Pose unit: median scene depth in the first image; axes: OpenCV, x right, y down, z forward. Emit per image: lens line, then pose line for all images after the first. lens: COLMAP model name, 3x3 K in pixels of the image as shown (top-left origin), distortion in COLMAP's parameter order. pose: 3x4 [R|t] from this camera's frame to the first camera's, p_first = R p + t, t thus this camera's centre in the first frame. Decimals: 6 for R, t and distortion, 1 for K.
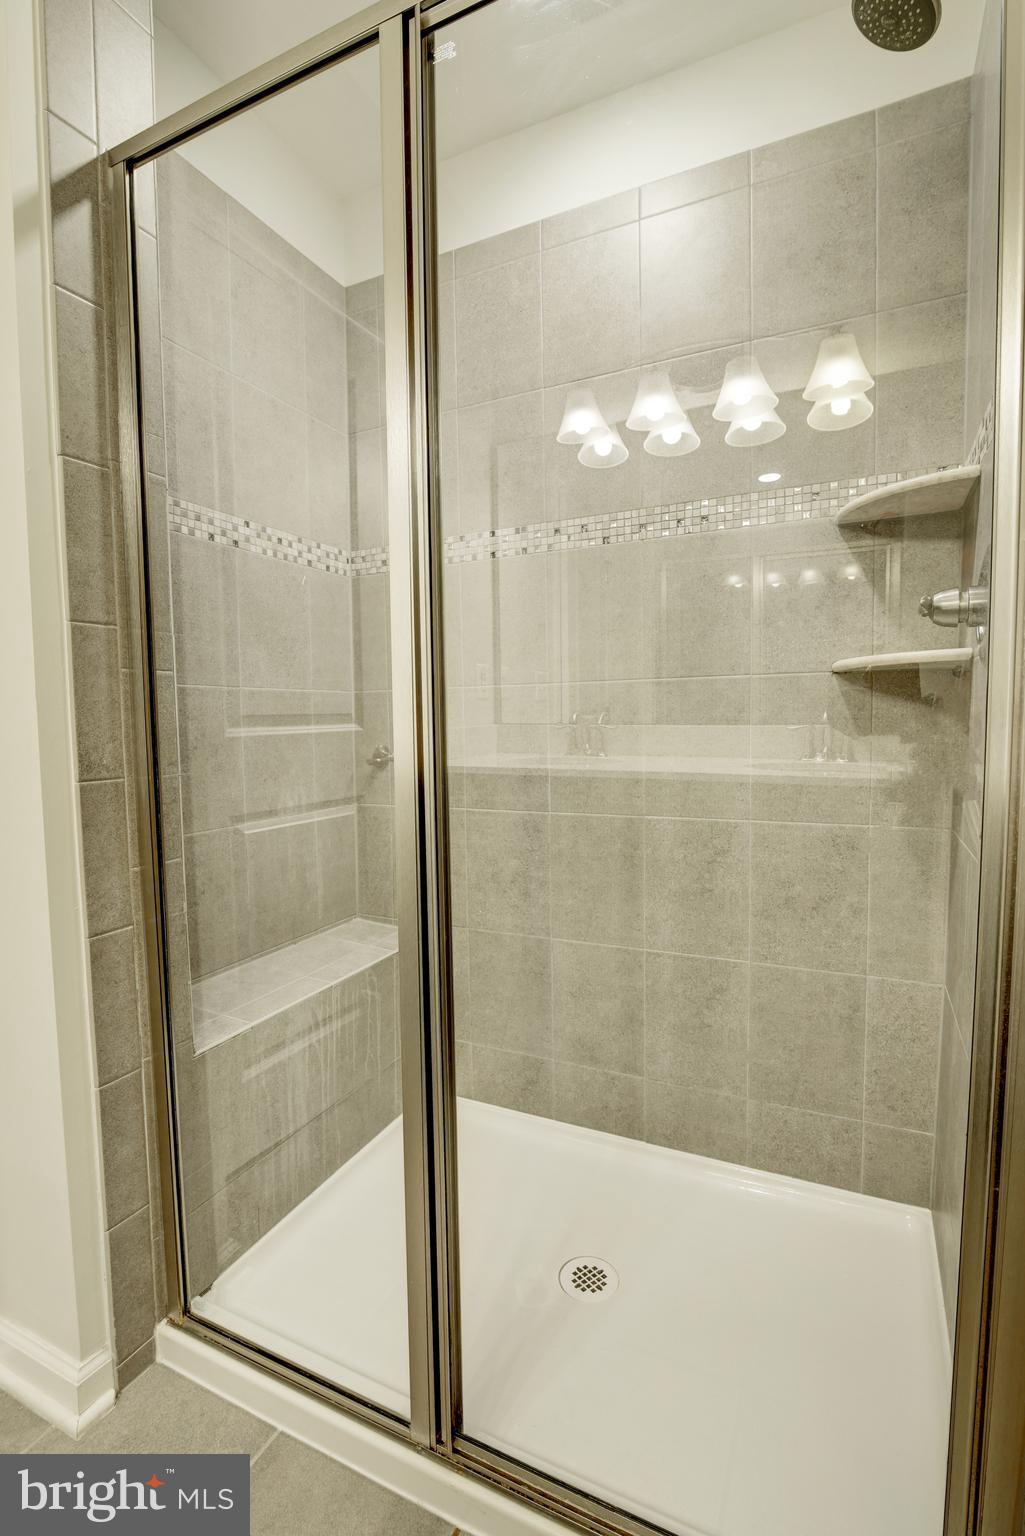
lens RADIAL K [[706.4, 0, 510.3], [0, 706.4, 773.3], [0, 0, 1]] dist [-0.018742, 0.002328]
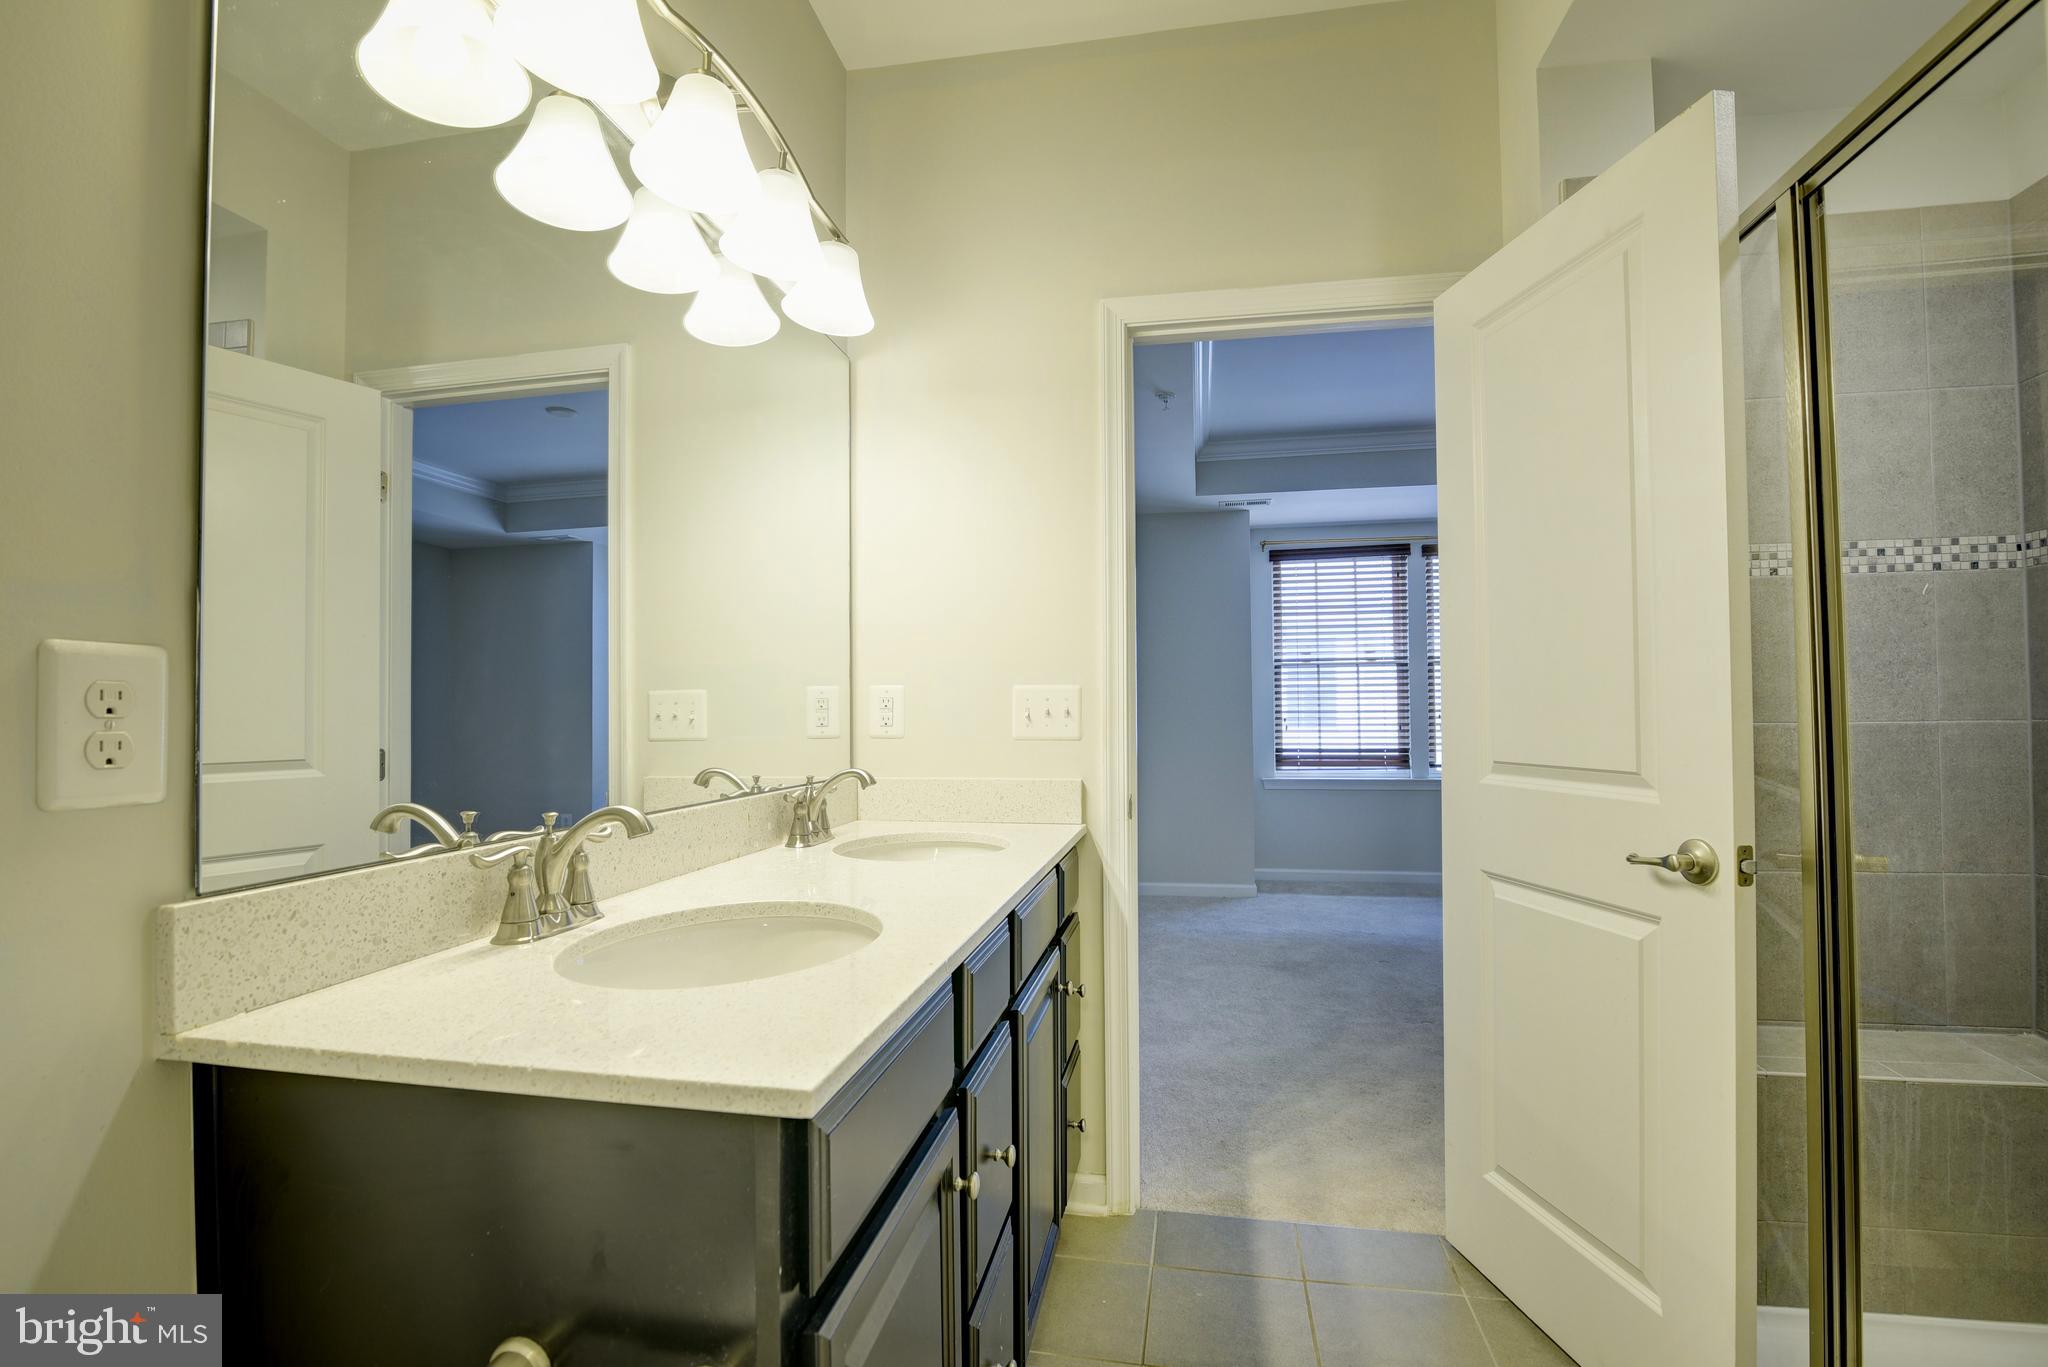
lens RADIAL K [[941.9, 0, 1024.2], [0, 941.9, 716.8], [0, 0, 1]] dist [-0.018742, 0.002328]
pose [[0.257476, -0.002497, -0.966282, 0.479232], [-0.068204, 0.997456, -0.020751, -0.030134], [0.963875, 0.071247, 0.256650, -0.281597]]
